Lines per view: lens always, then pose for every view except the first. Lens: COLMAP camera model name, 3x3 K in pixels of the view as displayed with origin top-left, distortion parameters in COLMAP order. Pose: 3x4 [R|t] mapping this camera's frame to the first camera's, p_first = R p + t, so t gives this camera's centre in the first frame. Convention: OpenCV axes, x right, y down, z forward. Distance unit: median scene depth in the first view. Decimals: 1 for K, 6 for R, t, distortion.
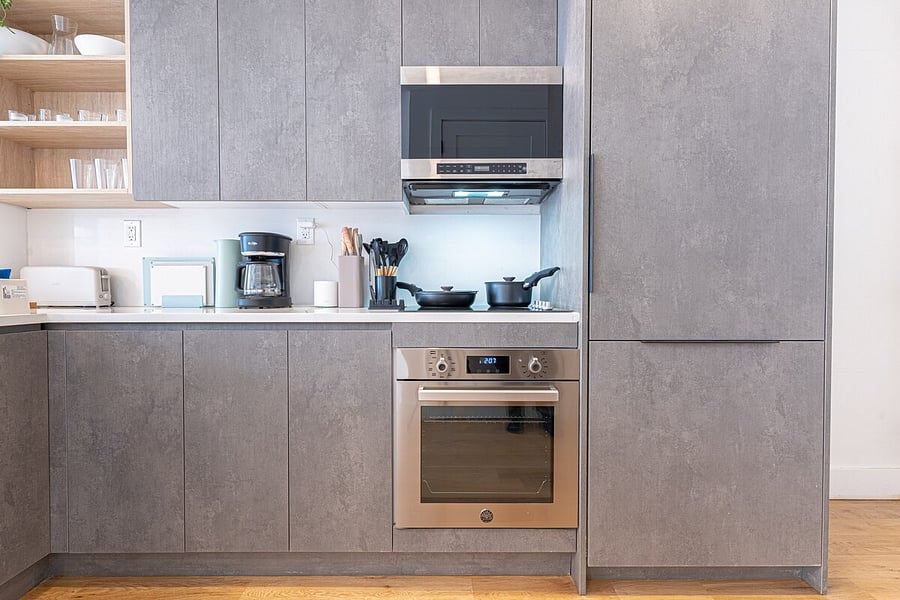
lens RADIAL K [[452.5, 0, 450.0], [0, 452.5, 300.0], [0, 0, 1]] dist [0.000454, 0.000469]
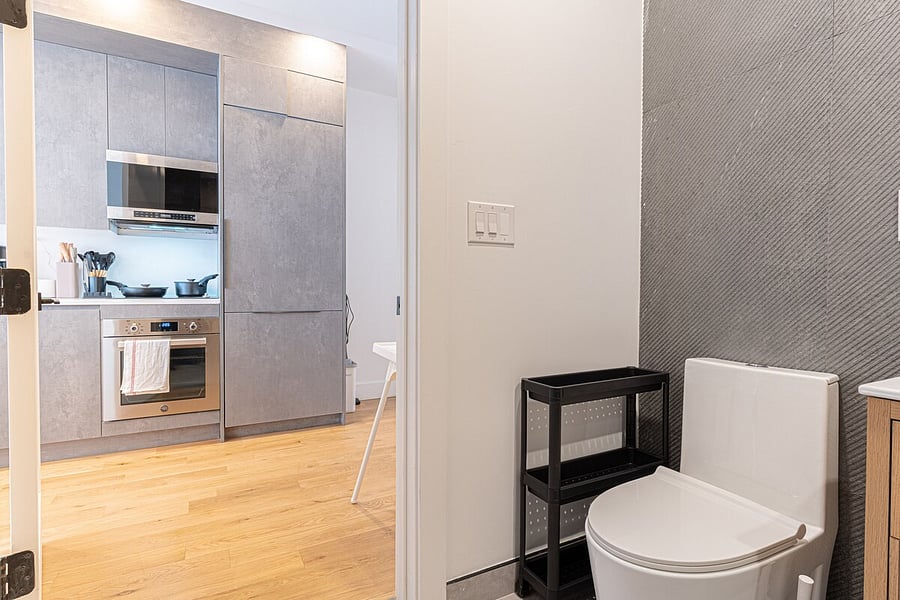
lens RADIAL K [[452.5, 0, 450.0], [0, 452.5, 300.0], [0, 0, 1]] dist [0.000454, 0.000469]
pose [[0.876248, -0.005972, 0.481822, 0.189069], [0.002841, 0.999970, 0.007228, 0.019976], [-0.481851, -0.004965, 0.876239, -1.042656]]
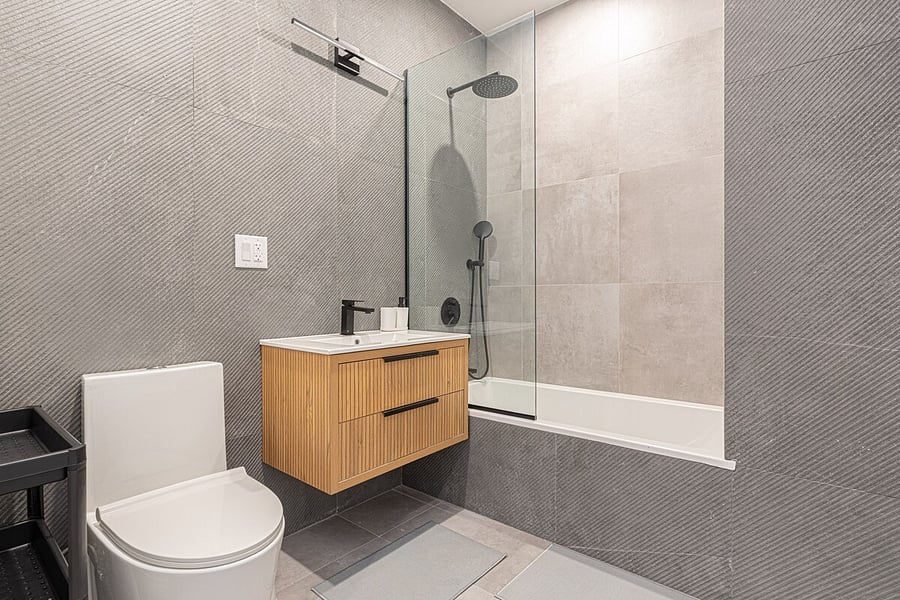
lens RADIAL K [[452.5, 0, 450.0], [0, 452.5, 300.0], [0, 0, 1]] dist [0.000454, 0.000469]
pose [[-0.765964, 0.000885, 0.642883, -0.373012], [0.013977, 0.999786, 0.015277, -0.034333], [-0.642732, 0.020687, -0.765812, 1.933156]]
